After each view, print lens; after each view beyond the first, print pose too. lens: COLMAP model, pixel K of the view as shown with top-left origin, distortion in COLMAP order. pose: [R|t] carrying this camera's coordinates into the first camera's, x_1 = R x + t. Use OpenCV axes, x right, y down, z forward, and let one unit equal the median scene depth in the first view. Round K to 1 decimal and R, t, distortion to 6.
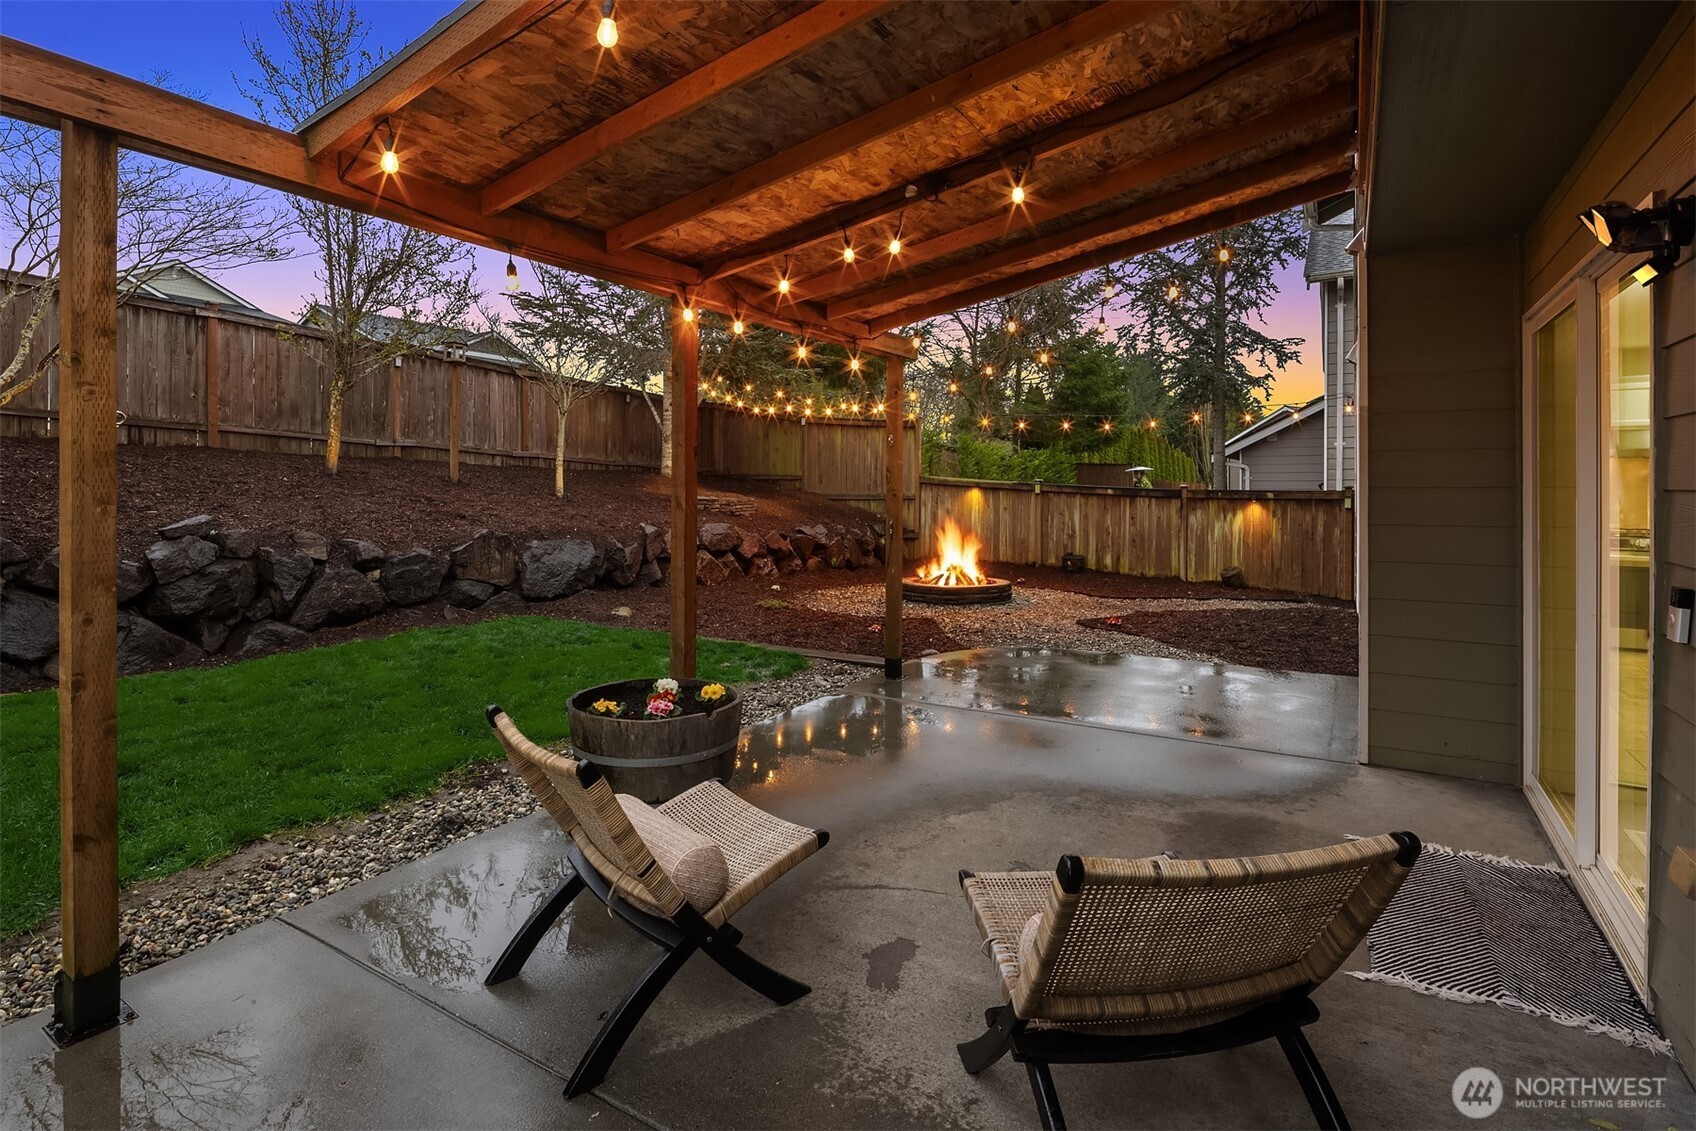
lens RADIAL K [[819.0, 0, 831.9], [0, 819.0, 484.9], [0, 0, 1]] dist [-0.003292, -0.003100]
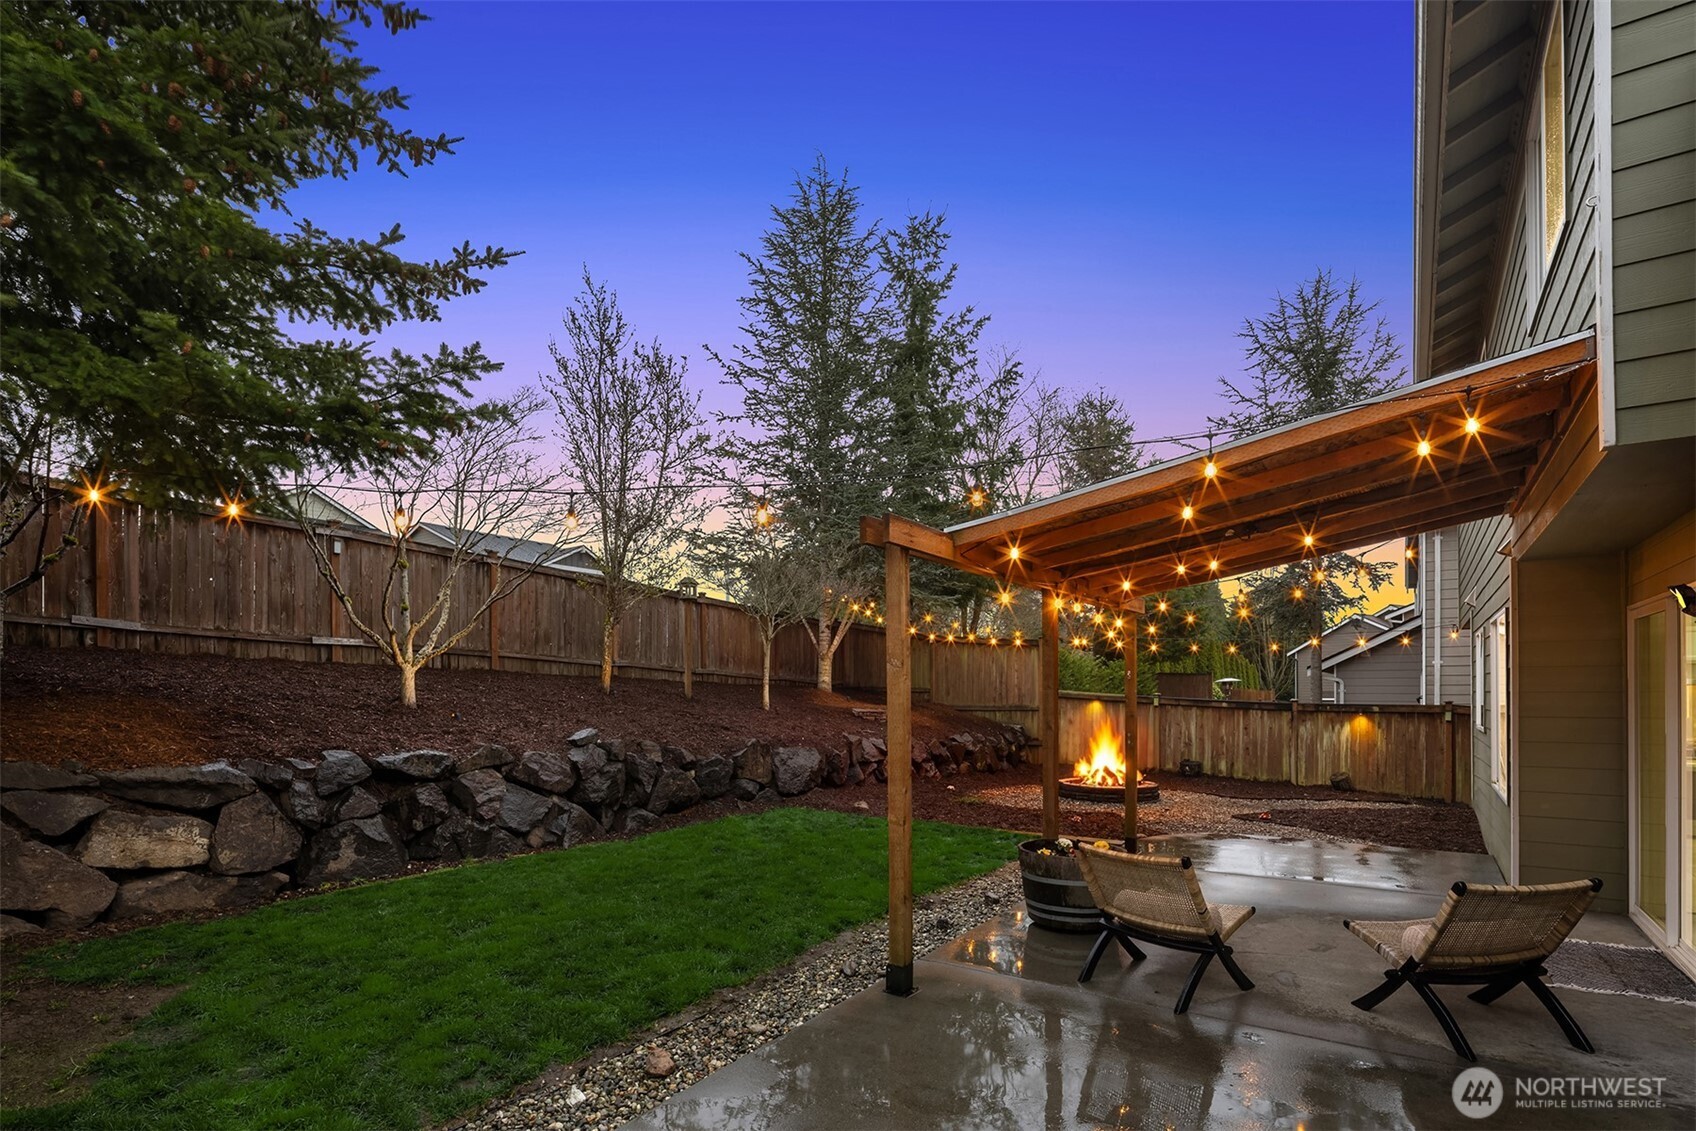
lens RADIAL K [[819.0, 0, 838.4], [0, 819.0, 685.3], [0, 0, 1]] dist [-0.003292, -0.003100]
pose [[0.998836, 0.000304, -0.048225, -0.151680], [-0.000566, 0.999985, -0.005416, -0.013436], [0.048222, 0.005437, 0.998822, -0.162222]]
